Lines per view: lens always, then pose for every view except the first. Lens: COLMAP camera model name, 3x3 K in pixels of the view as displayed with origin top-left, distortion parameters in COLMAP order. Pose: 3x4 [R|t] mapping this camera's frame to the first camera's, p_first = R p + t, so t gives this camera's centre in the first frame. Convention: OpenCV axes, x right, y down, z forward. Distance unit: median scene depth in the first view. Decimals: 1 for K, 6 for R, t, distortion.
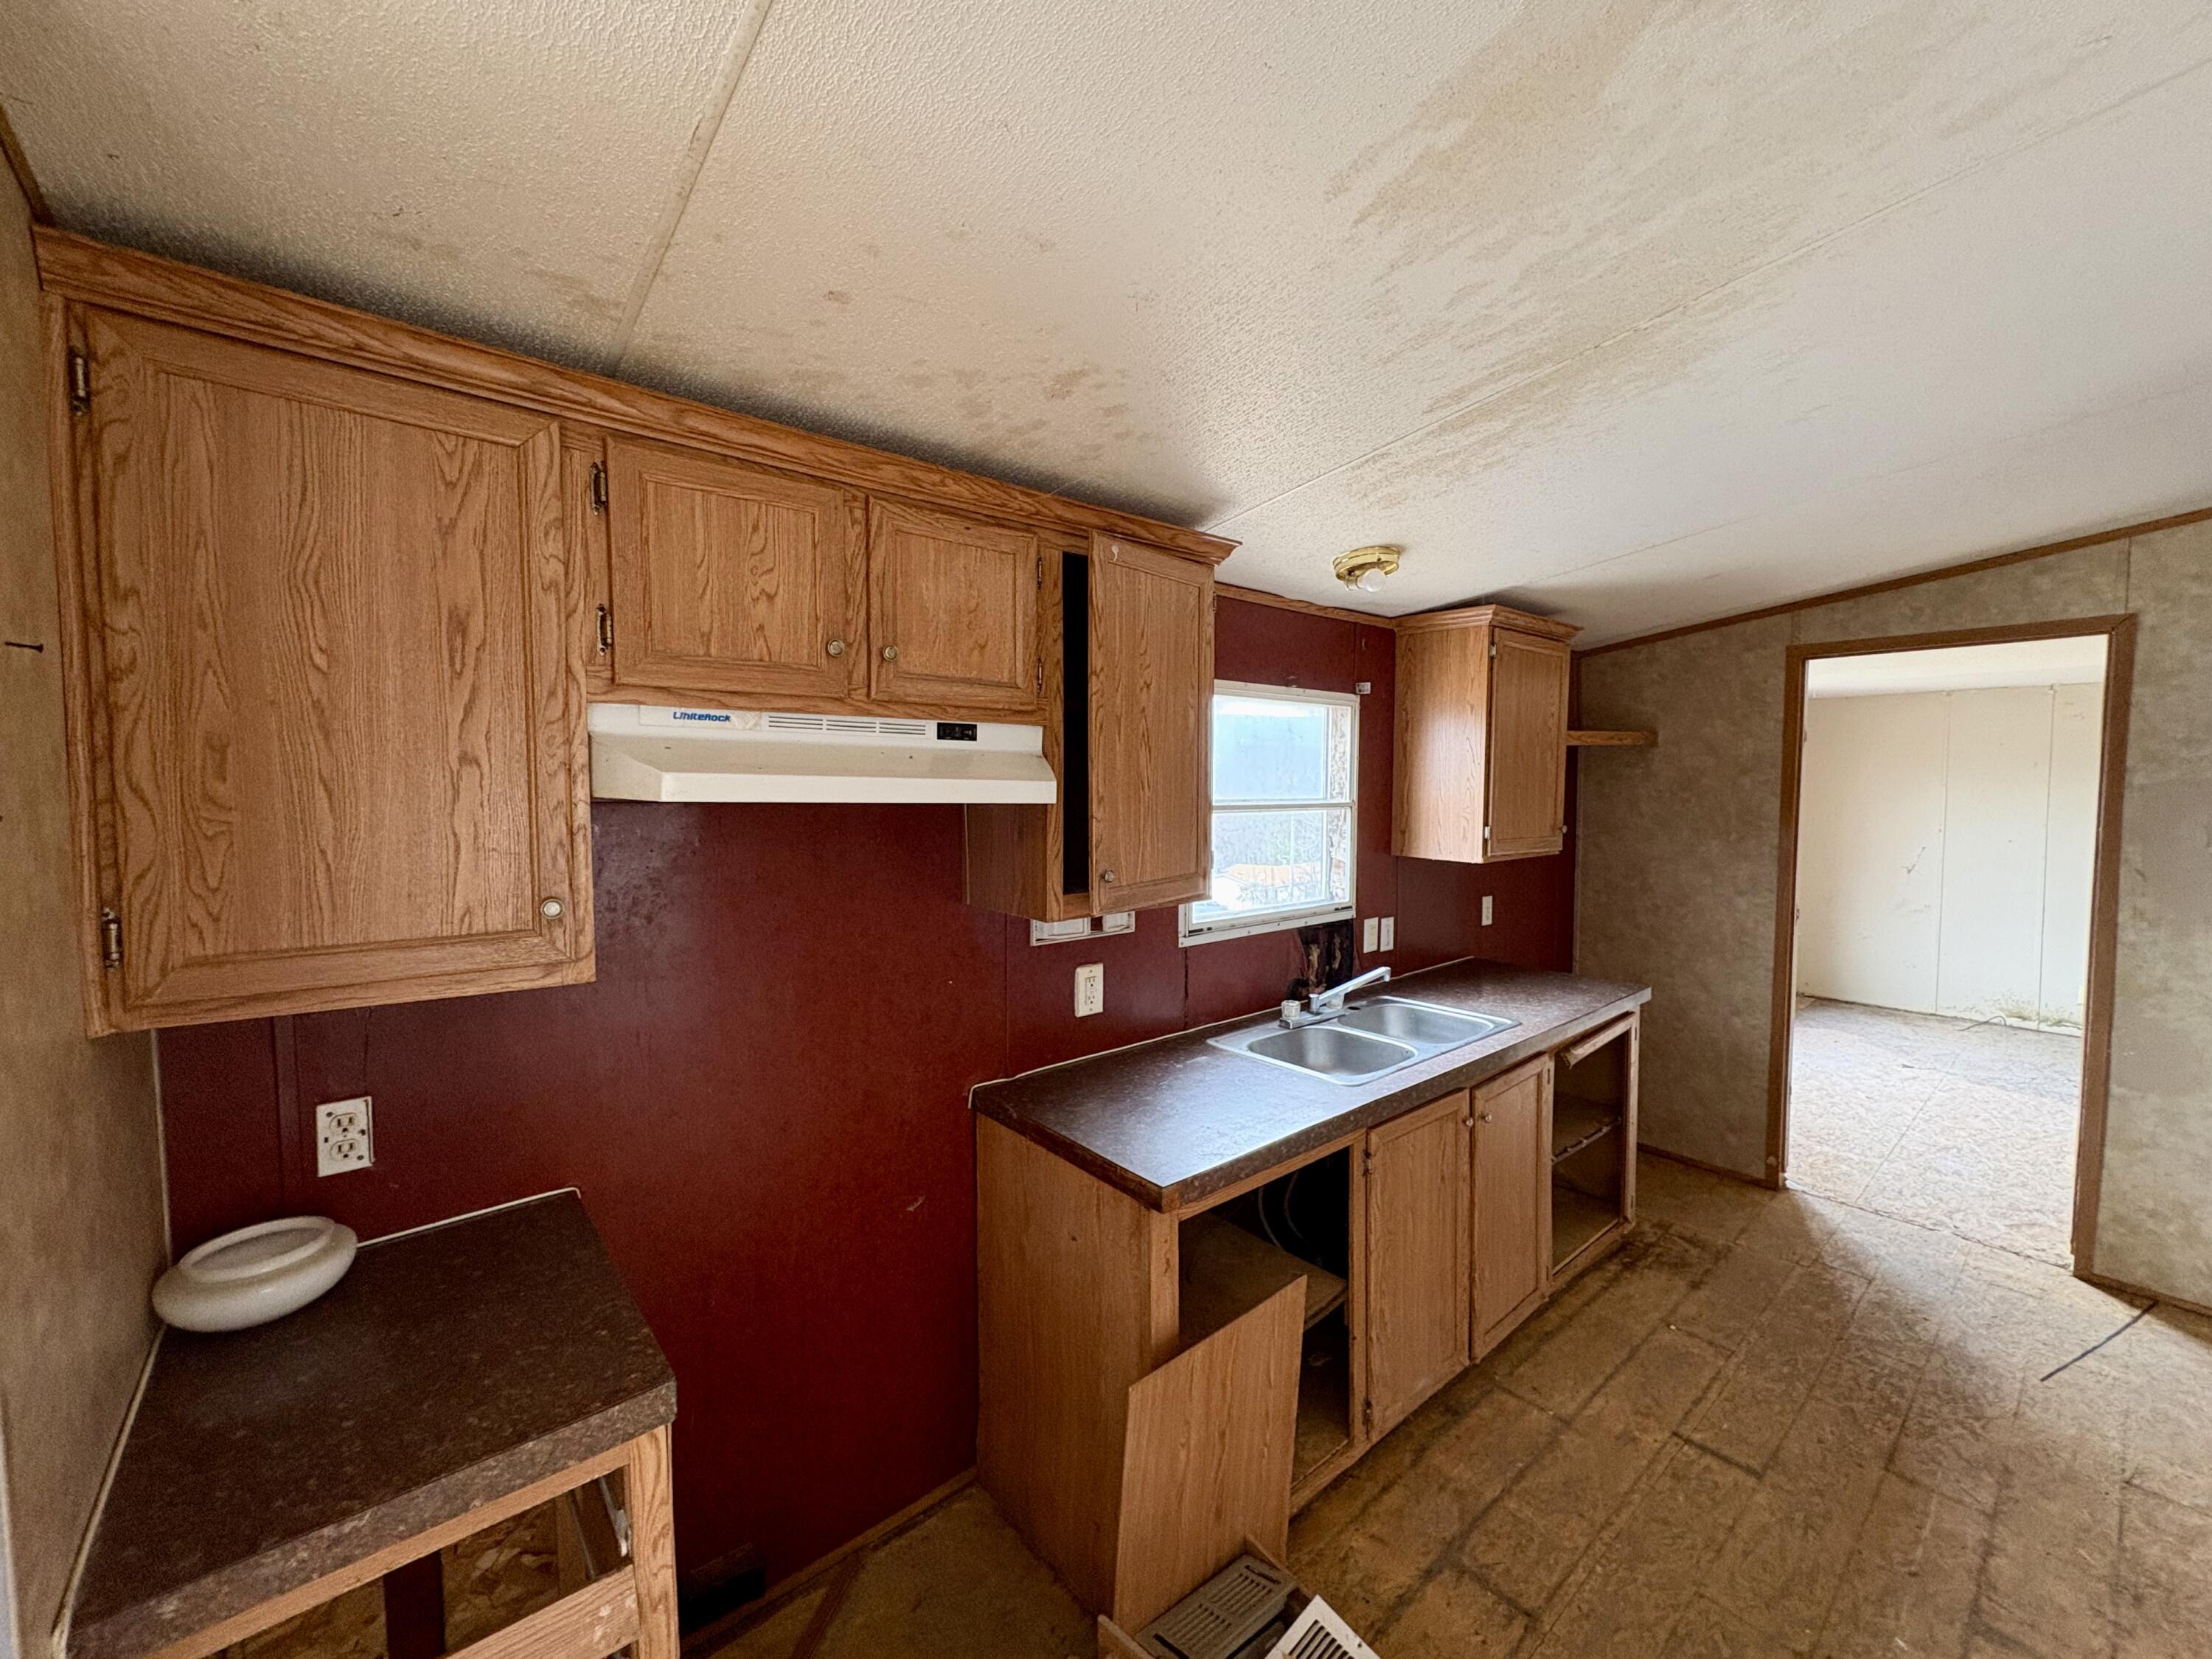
lens RADIAL K [[878.1, 0, 1106.3], [0, 878.1, 824.9], [0, 0, 1]] dist [0.000651, 0.000109]
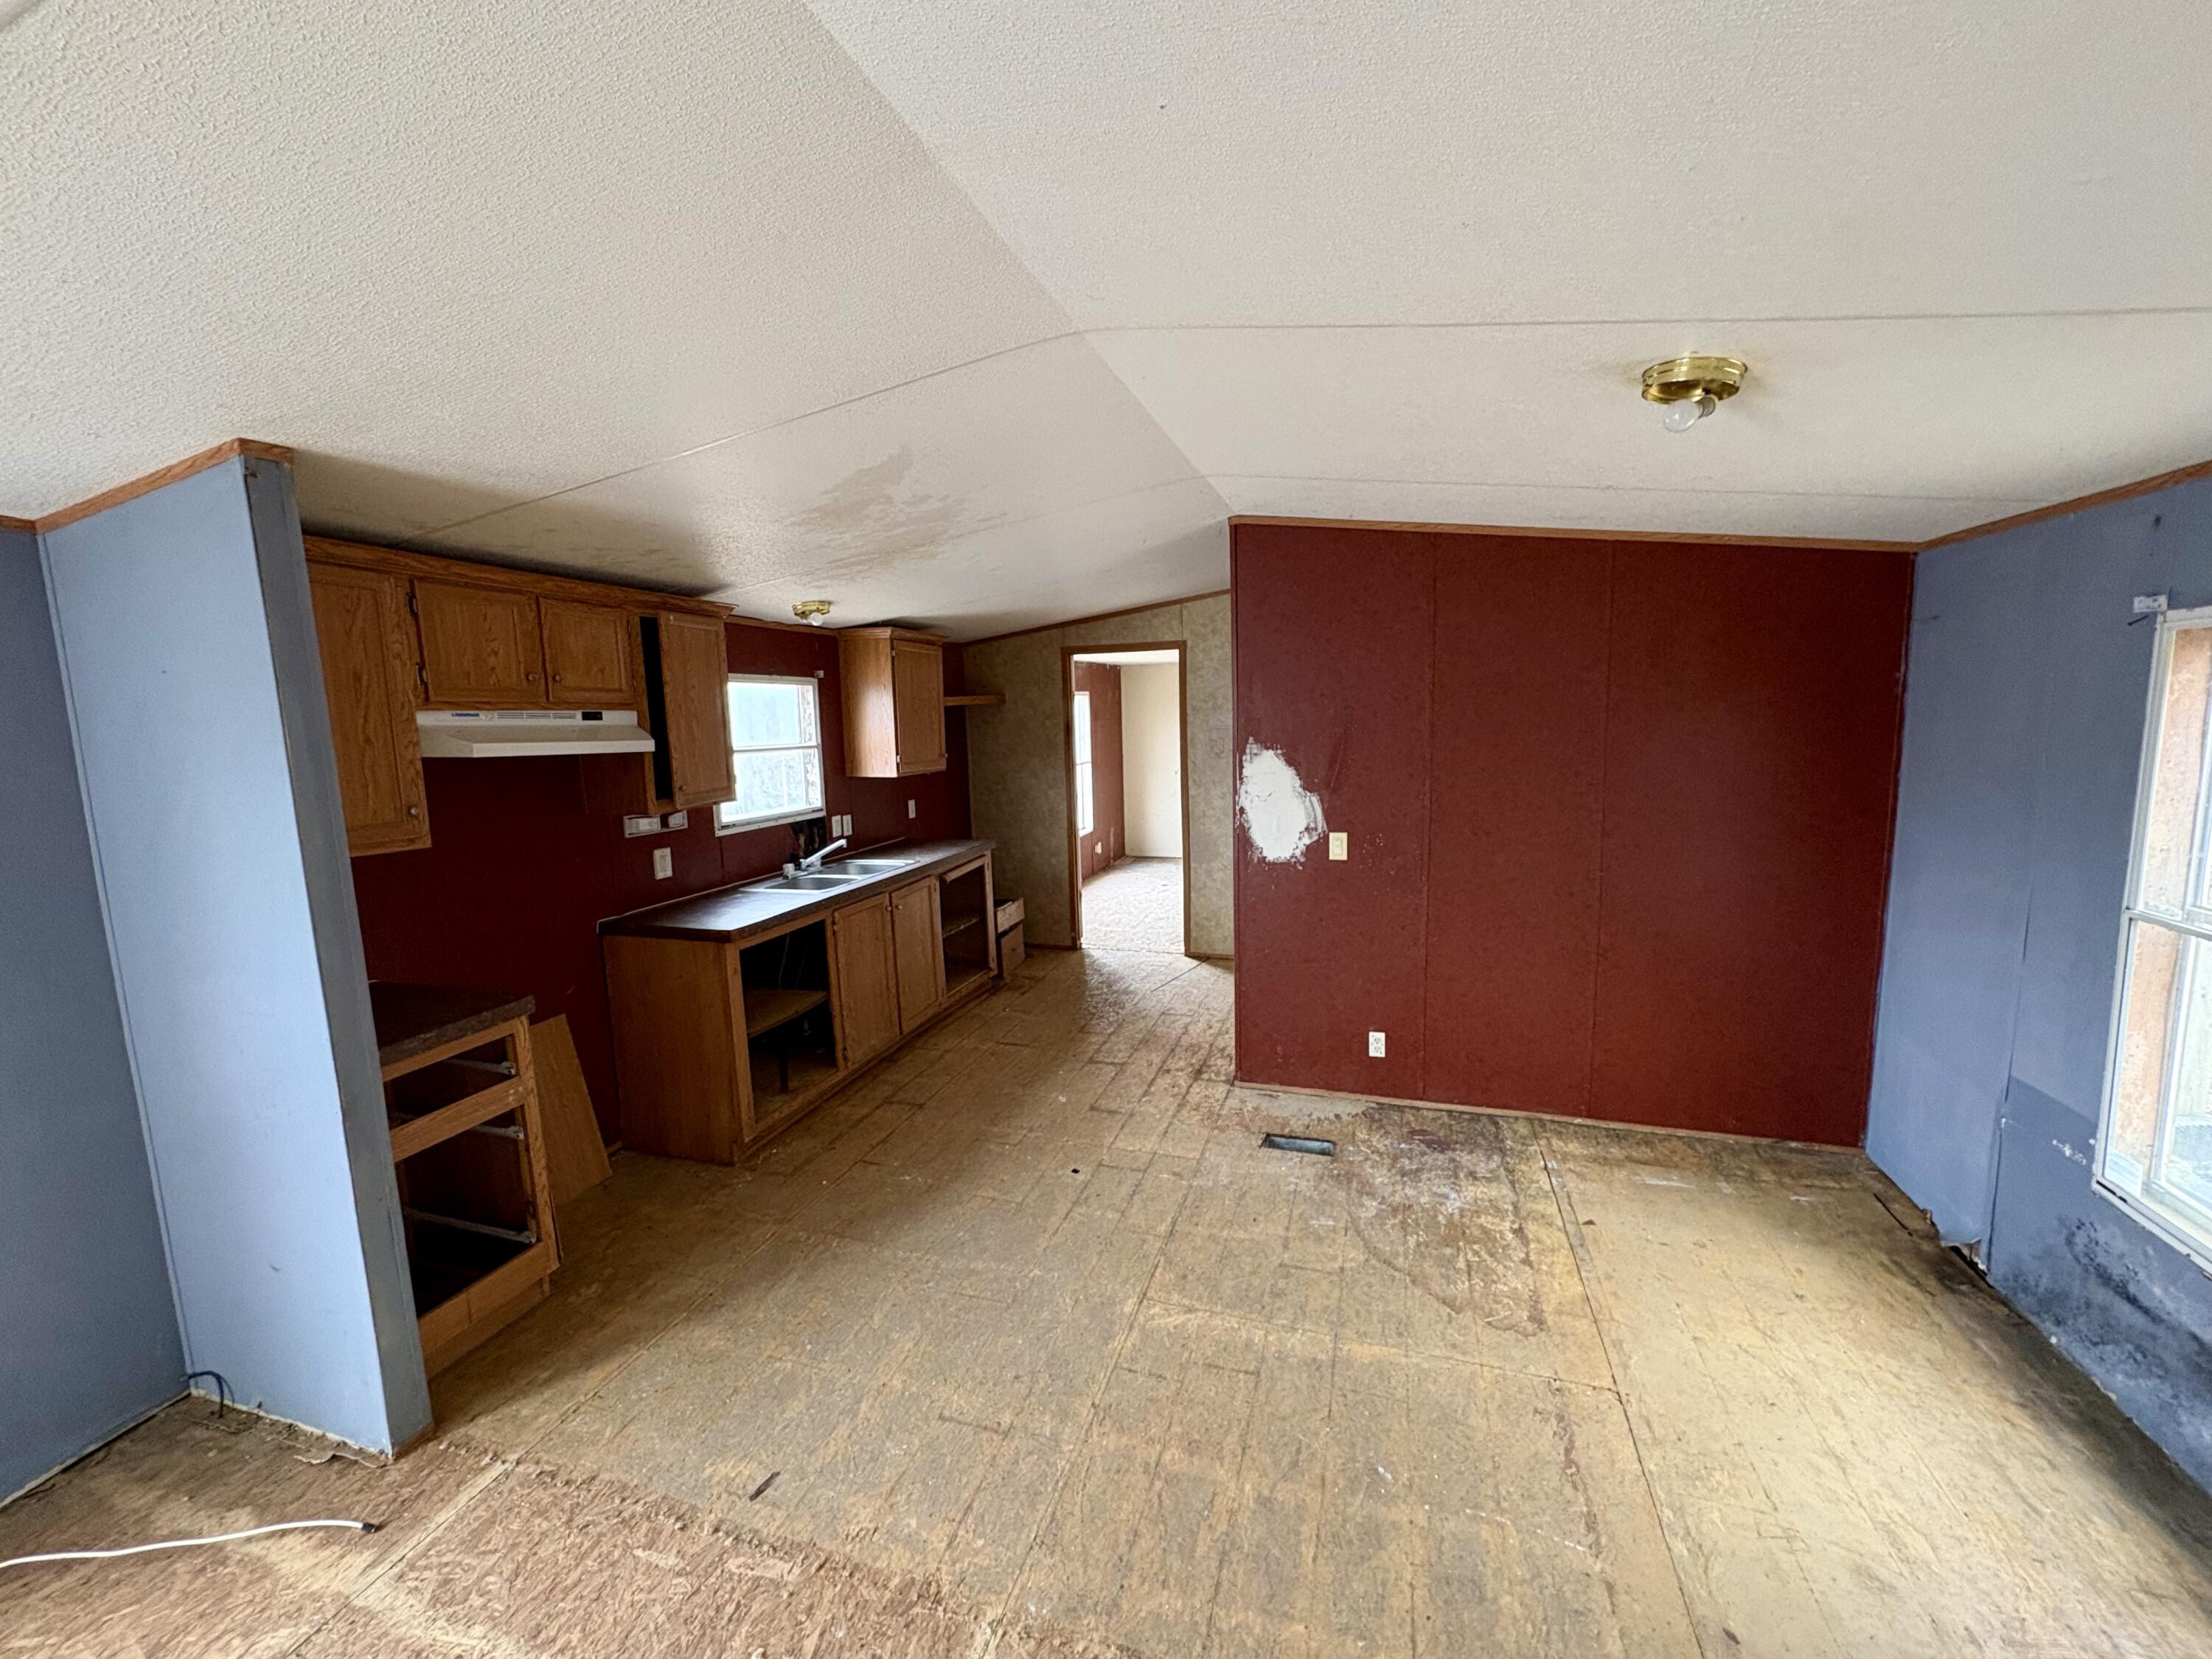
lens RADIAL K [[878.1, 0, 1106.3], [0, 878.1, 824.9], [0, 0, 1]] dist [0.000651, 0.000109]
pose [[0.845141, -0.089306, 0.527031, -0.179854], [0.054514, 0.995204, 0.081221, 0.024754], [-0.531757, -0.039913, 0.845956, -0.862218]]
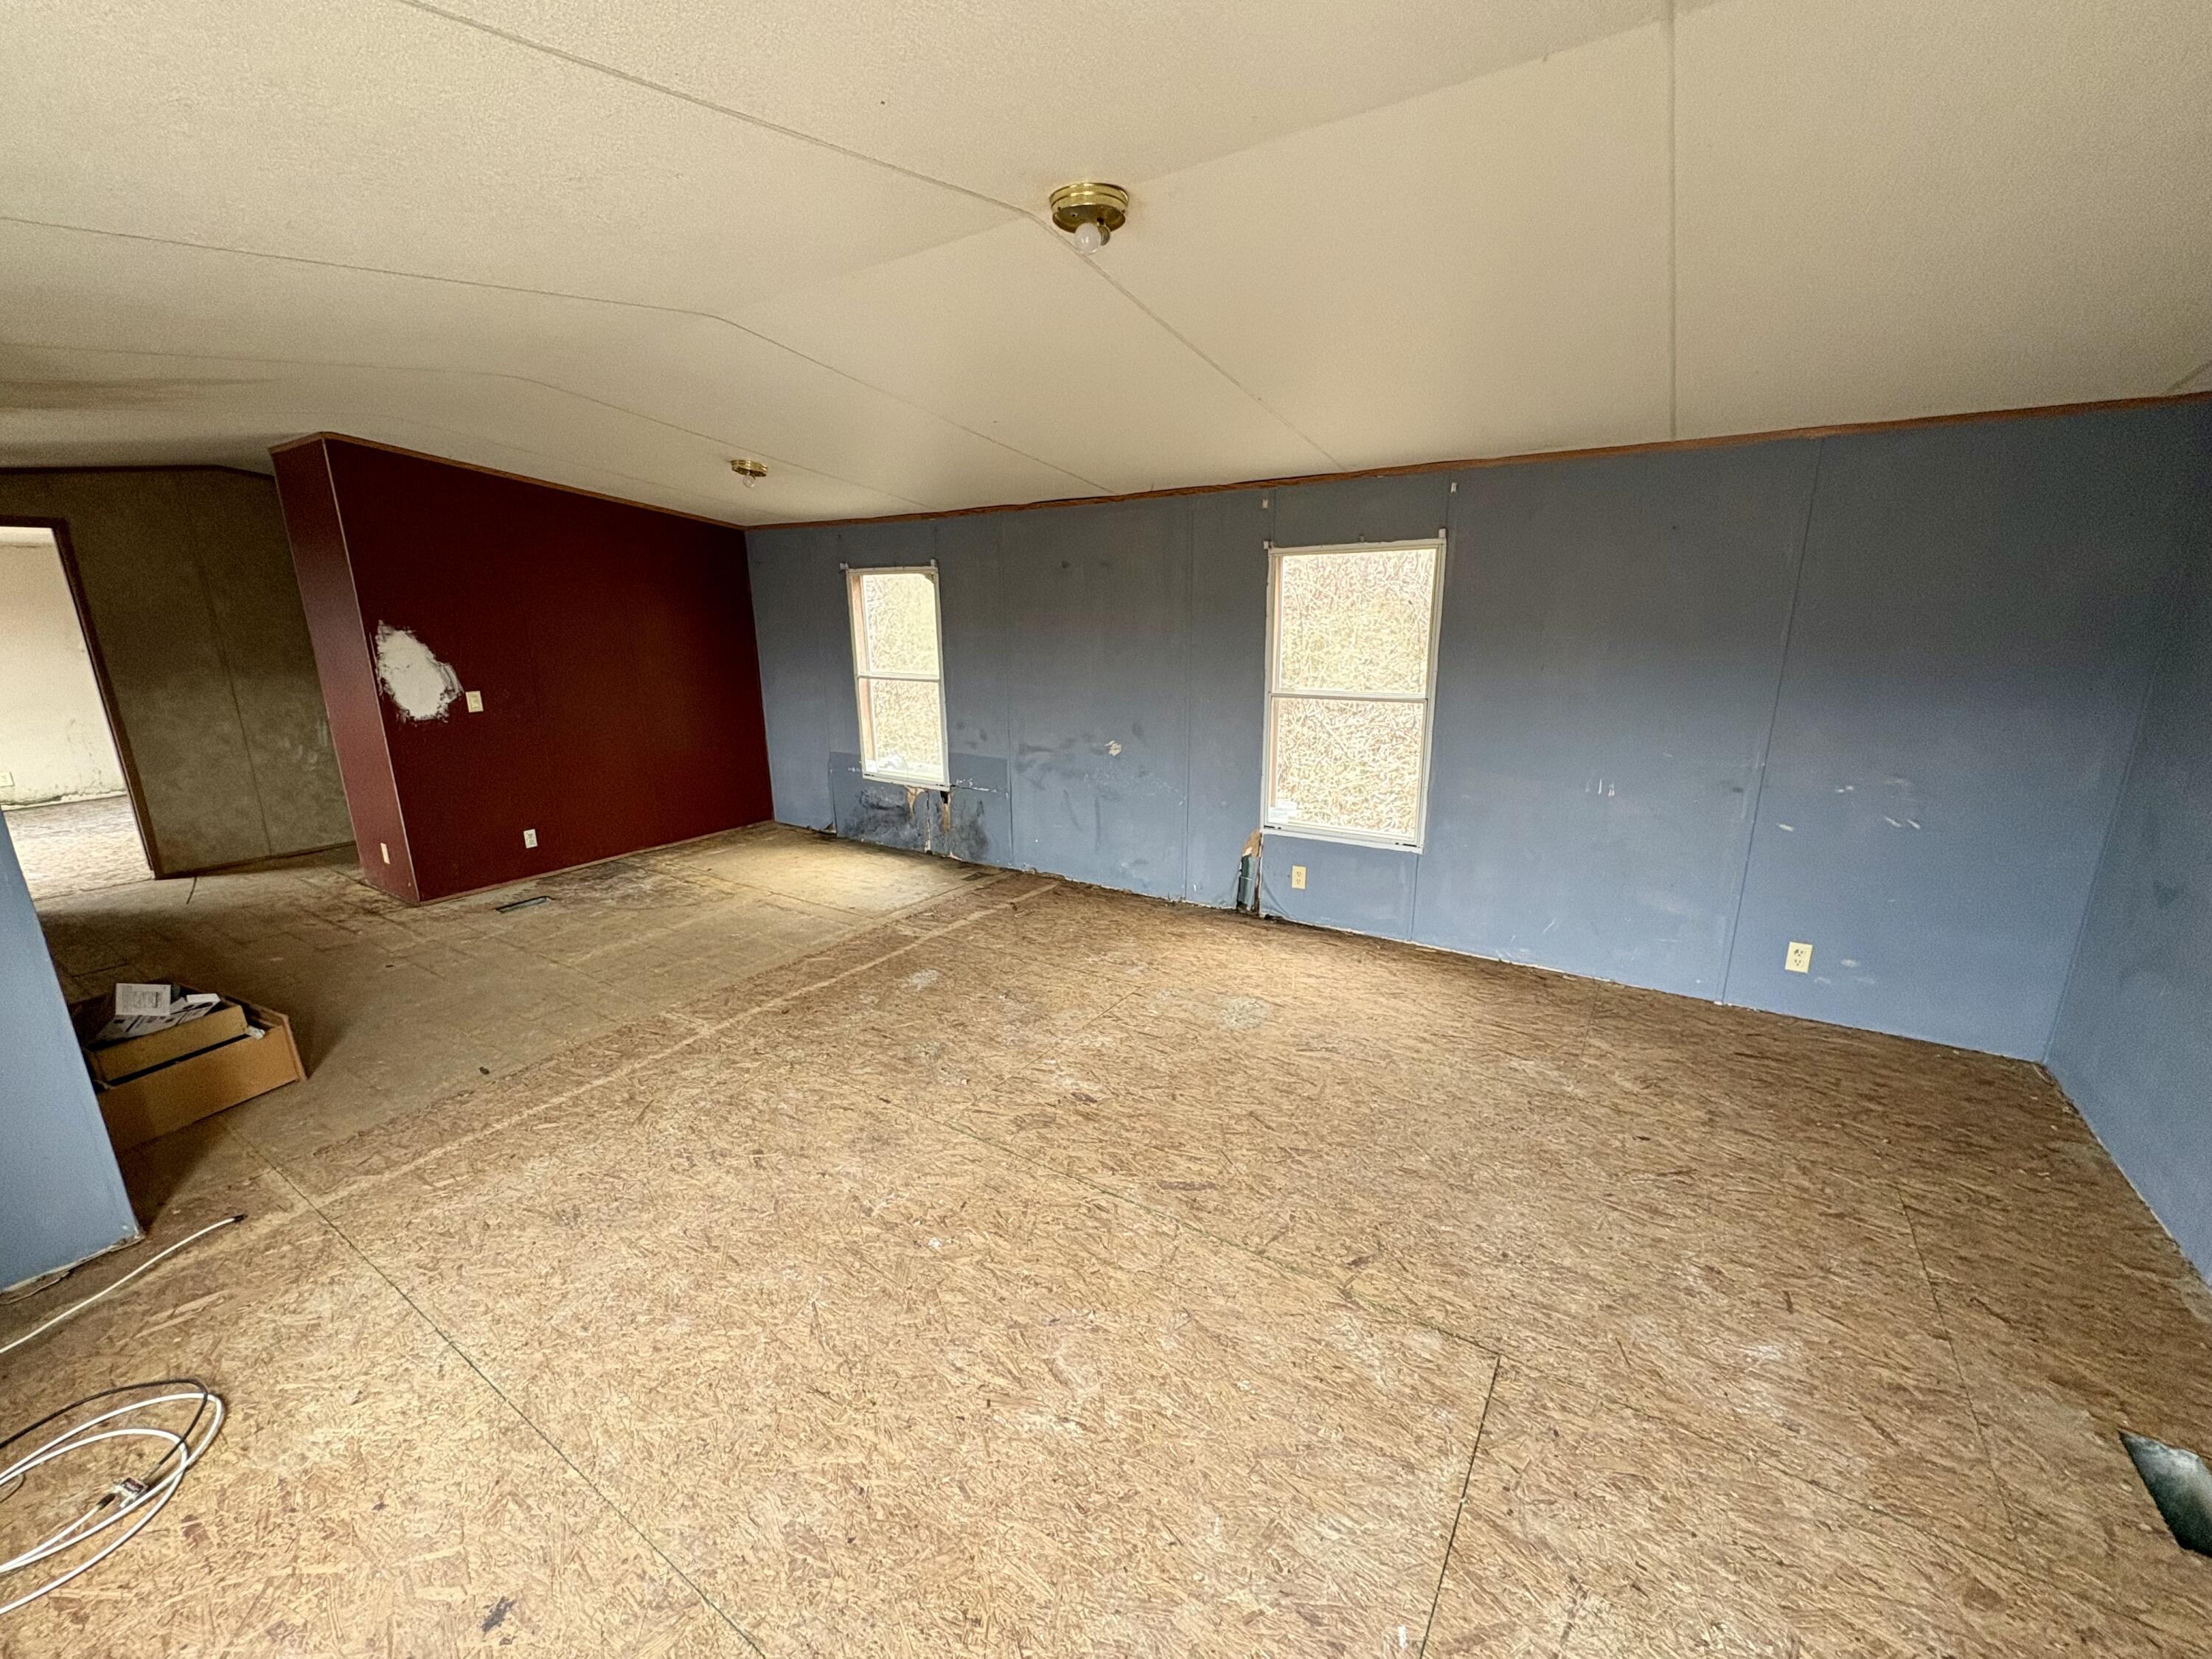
lens RADIAL K [[878.1, 0, 1106.3], [0, 878.1, 824.9], [0, 0, 1]] dist [0.000651, 0.000109]
pose [[-0.295392, -0.229813, 0.927324, -1.599831], [0.061972, 0.963984, 0.258639, 0.044751], [-0.953364, 0.133868, -0.270511, -0.592302]]
